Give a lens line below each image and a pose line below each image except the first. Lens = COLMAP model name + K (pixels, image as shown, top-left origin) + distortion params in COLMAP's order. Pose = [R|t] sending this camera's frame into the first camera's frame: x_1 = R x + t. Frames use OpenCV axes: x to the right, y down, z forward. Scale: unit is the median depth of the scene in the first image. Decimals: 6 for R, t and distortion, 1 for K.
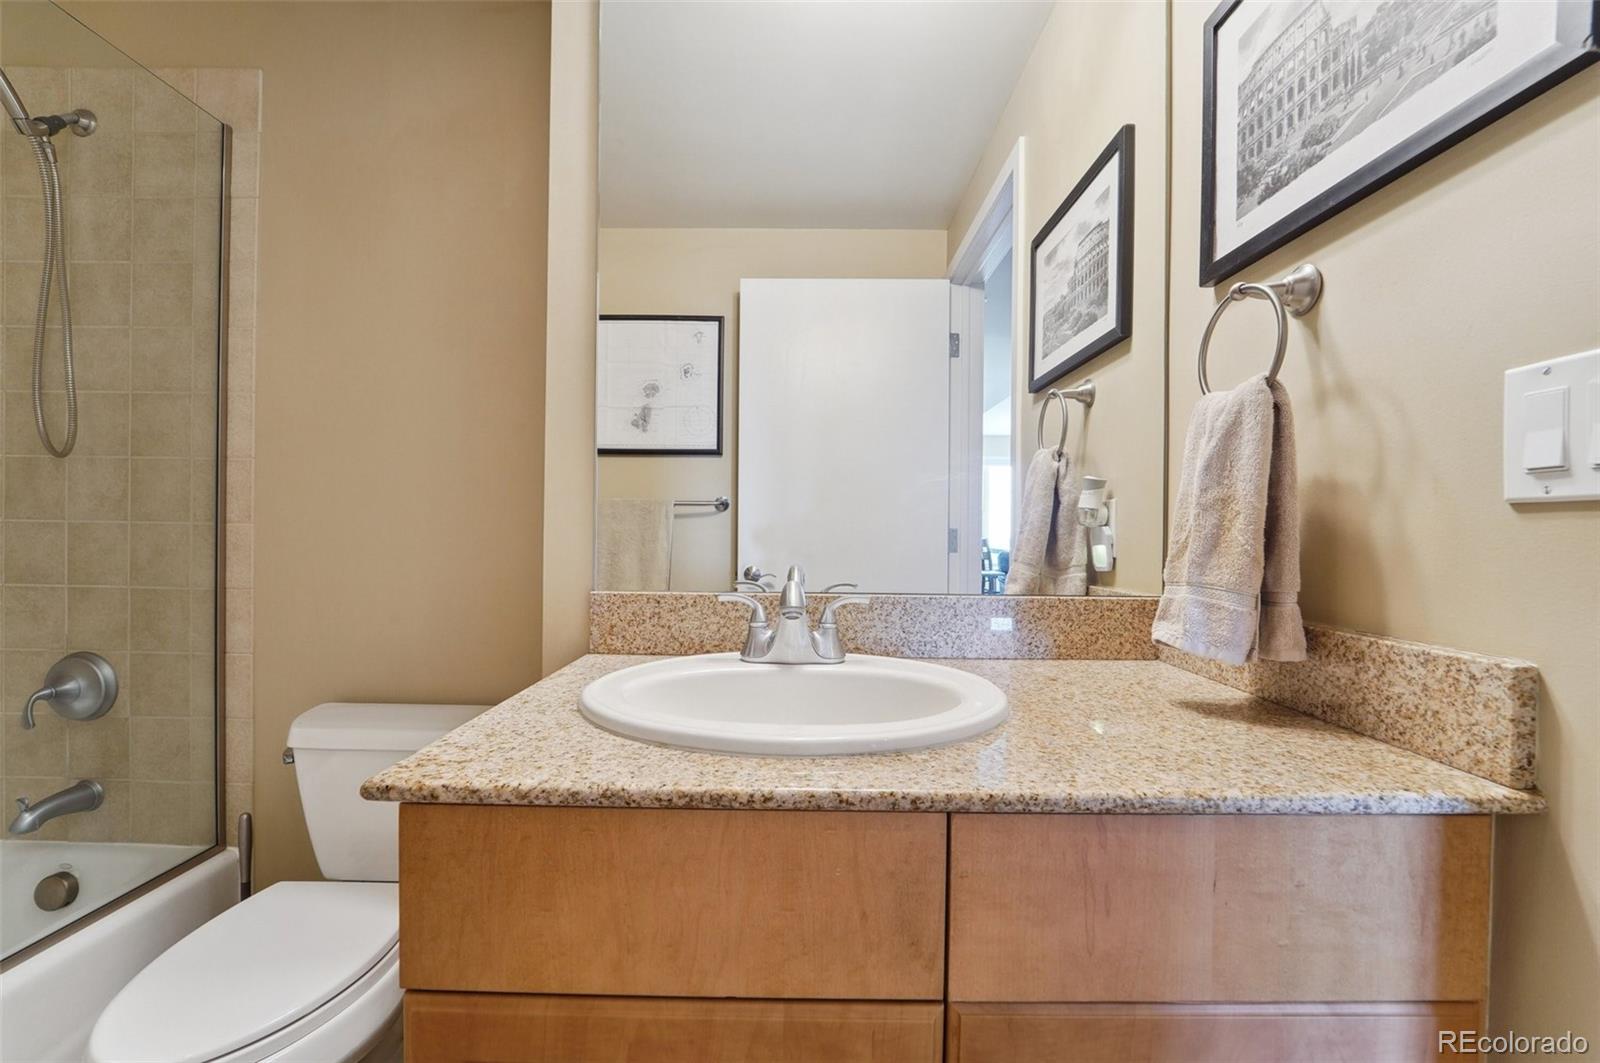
lens RADIAL K [[659.1, 0, 798.9], [0, 659.1, 537.2], [0, 0, 1]] dist [-0.017301, 0.002225]
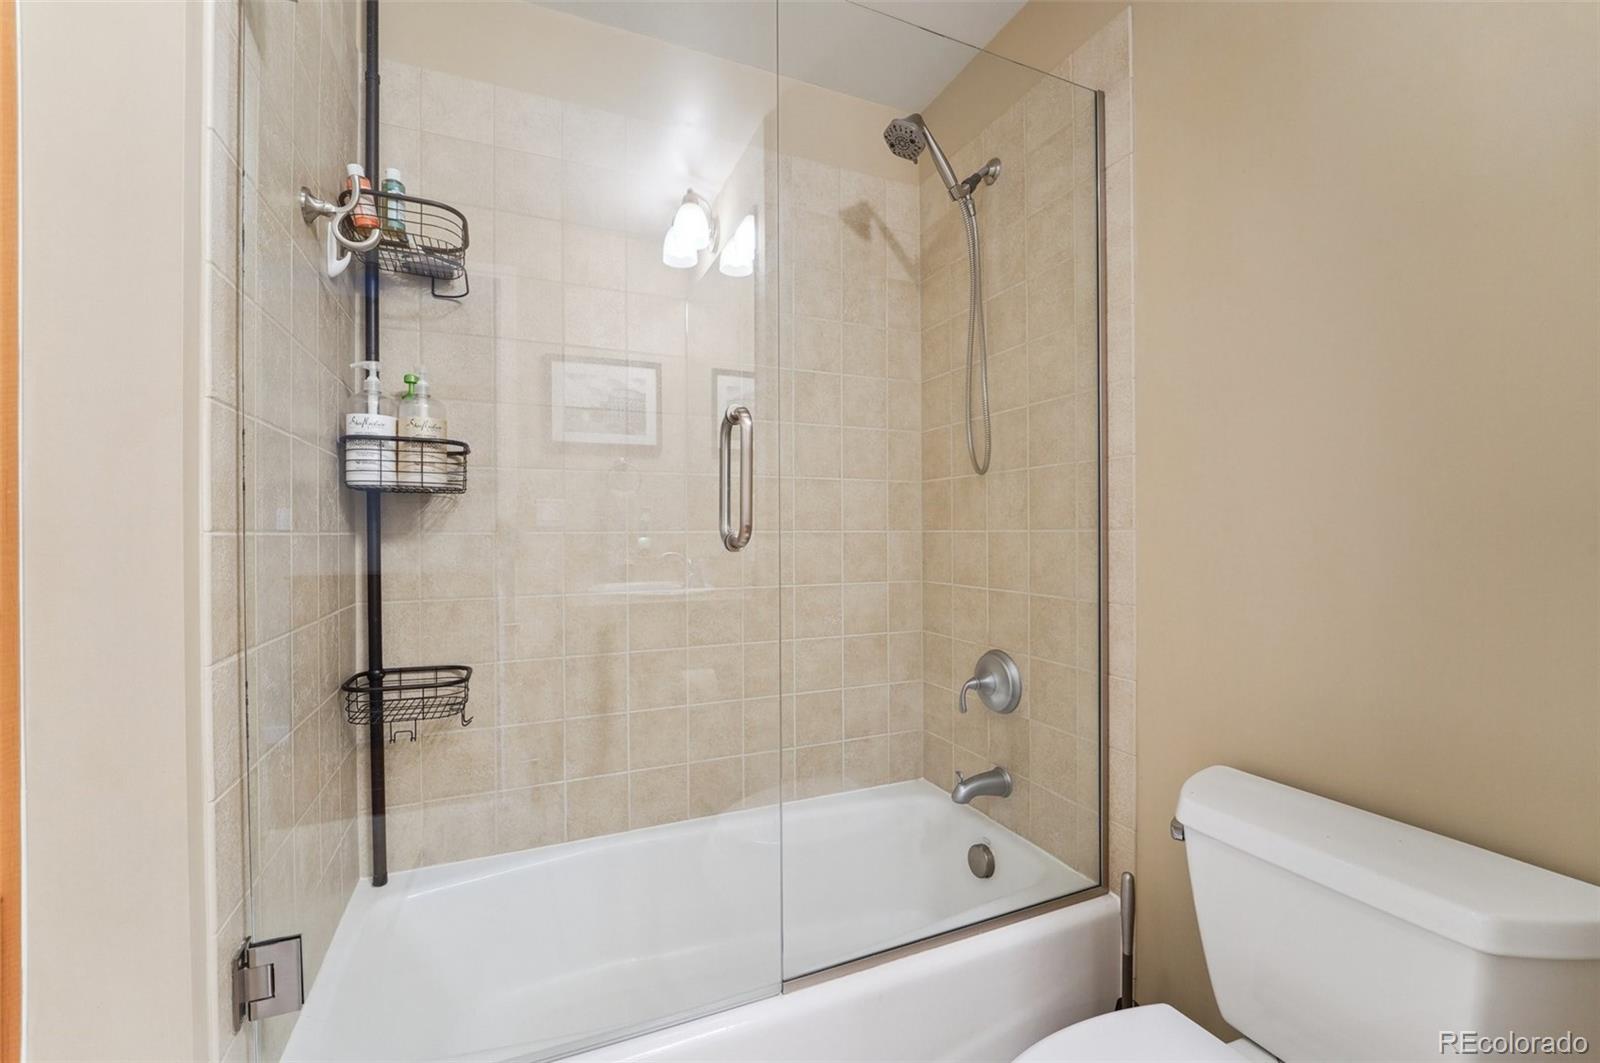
lens RADIAL K [[659.1, 0, 791.4], [0, 659.1, 538.1], [0, 0, 1]] dist [-0.017301, 0.002225]
pose [[0.388941, -0.011958, -0.921185, -0.222462], [0.004117, 0.999928, -0.011241, -0.001690], [0.921254, 0.000580, 0.388962, 0.252905]]
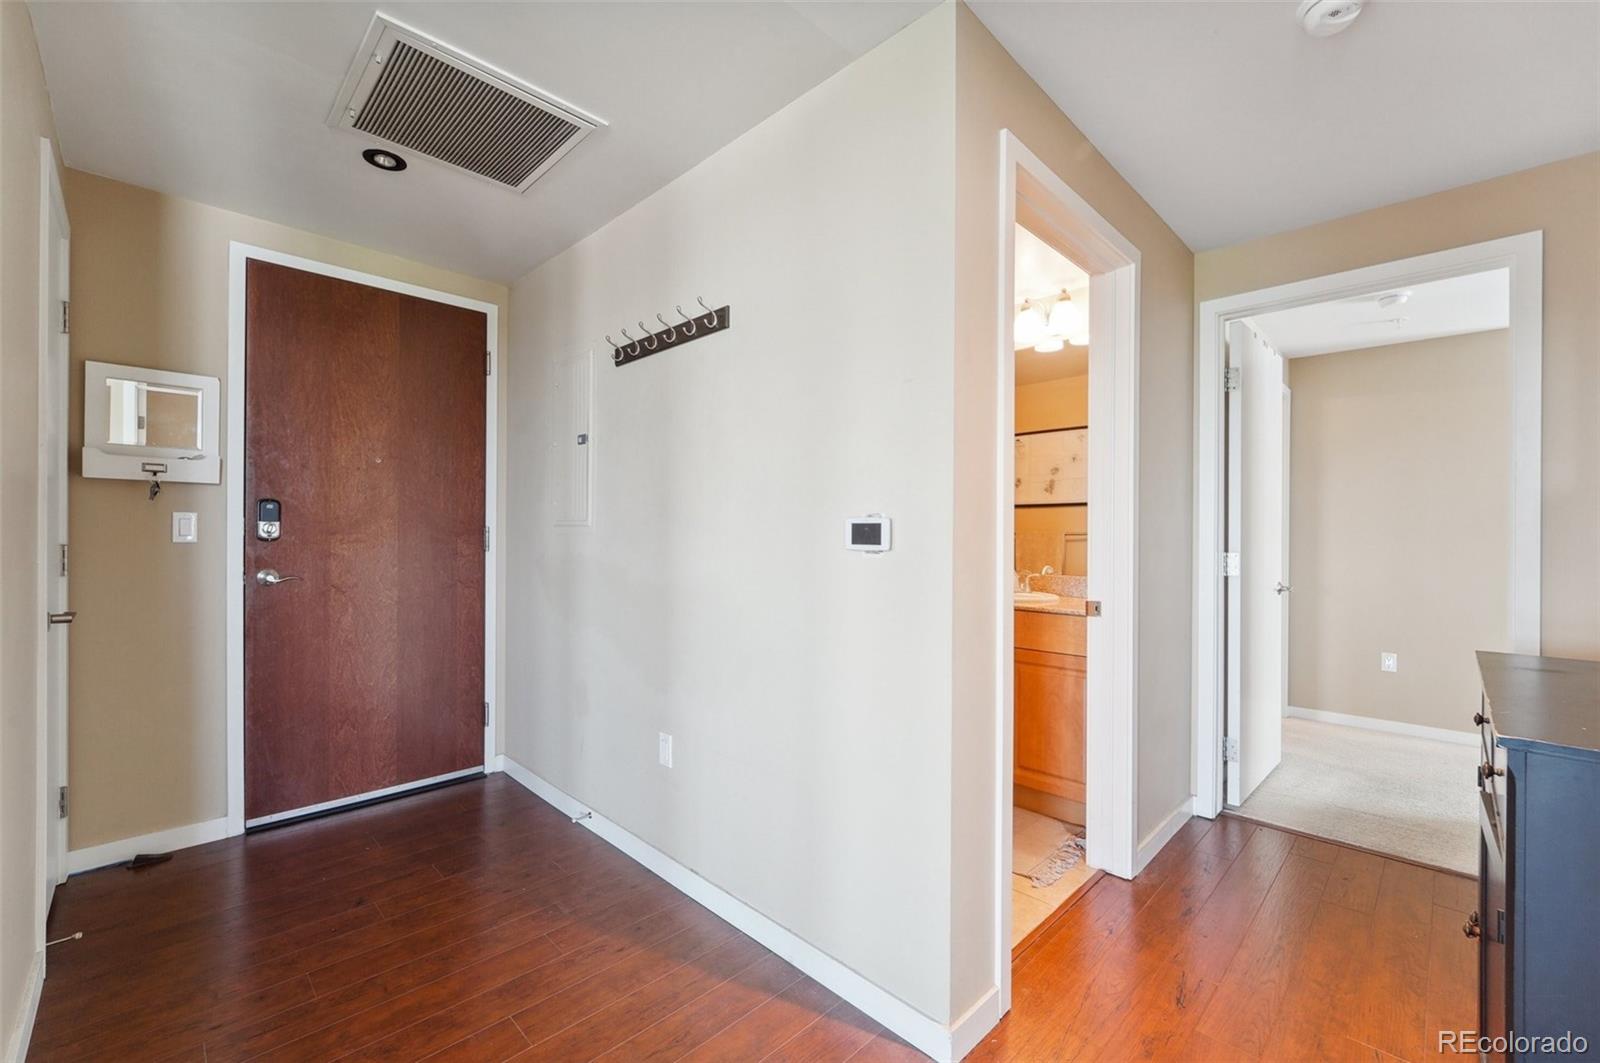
lens RADIAL K [[659.1, 0, 800.2], [0, 659.1, 536.1], [0, 0, 1]] dist [-0.017301, 0.002225]
pose [[0.707655, -0.001847, -0.706556, 1.091107], [-0.006706, 0.999934, -0.009330, -0.044259], [0.706526, 0.011340, 0.707596, -1.512183]]
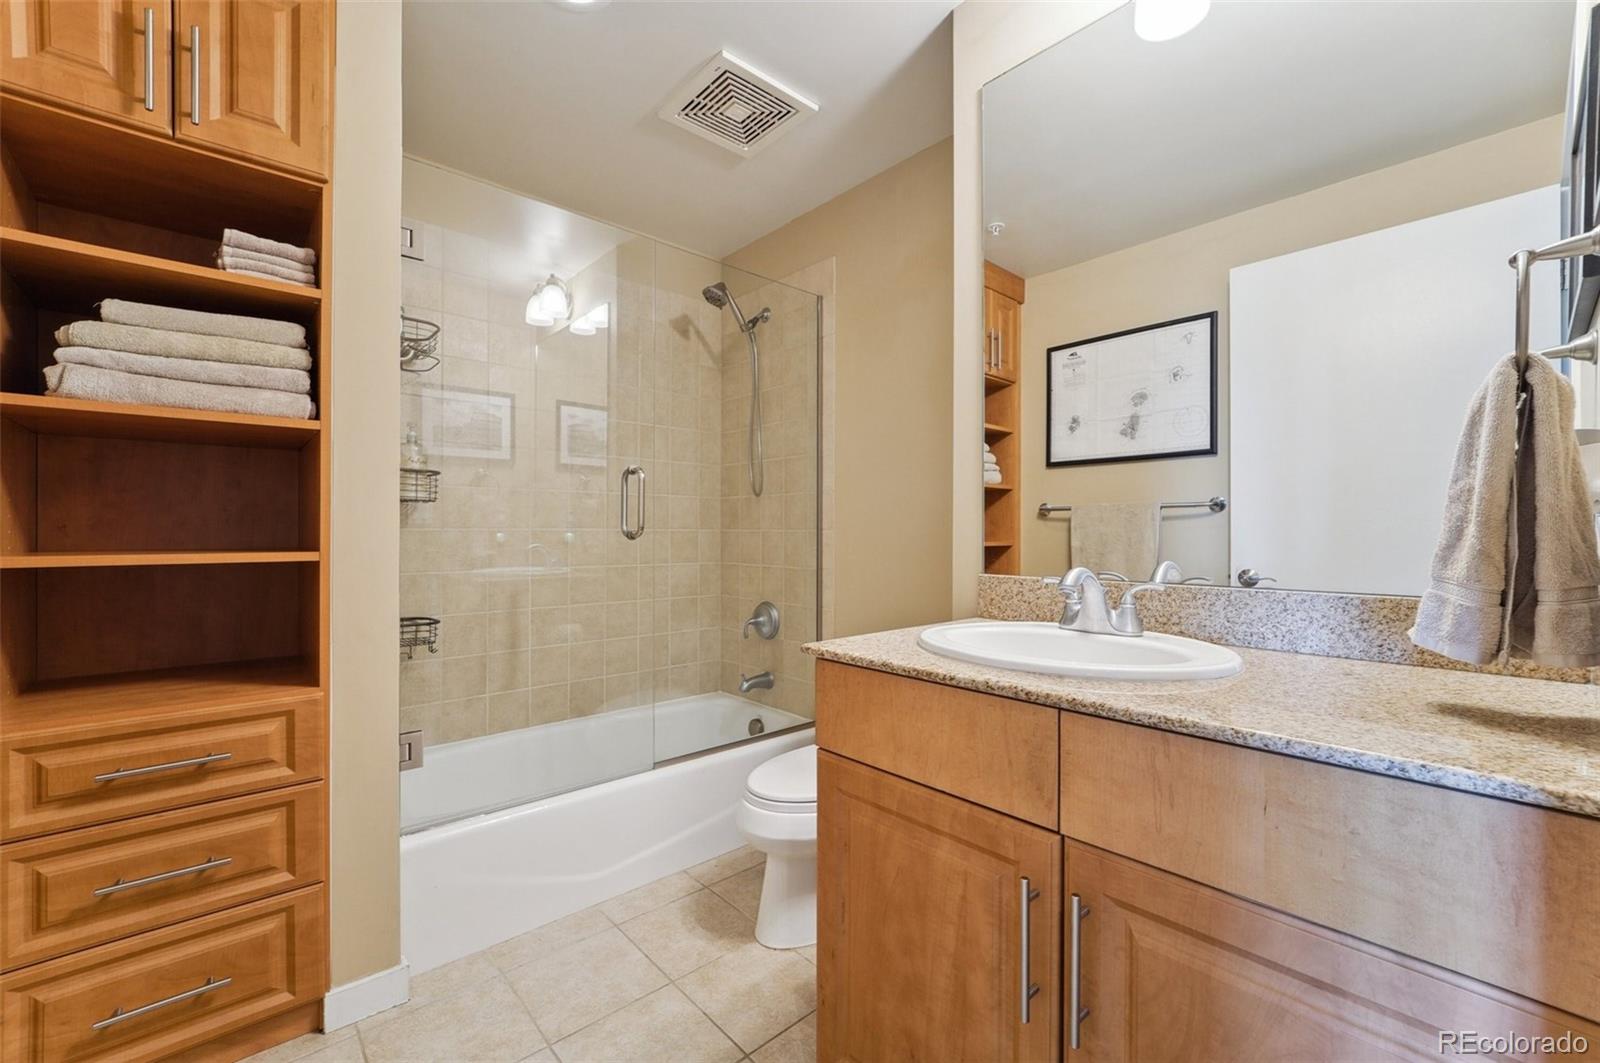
lens RADIAL K [[659.1, 0, 805.9], [0, 659.1, 532.2], [0, 0, 1]] dist [-0.017301, 0.002225]
pose [[0.673172, -0.011599, -0.739395, 0.369014], [0.001125, 0.999892, -0.014661, 0.008388], [0.739485, 0.009037, 0.673112, -0.185622]]
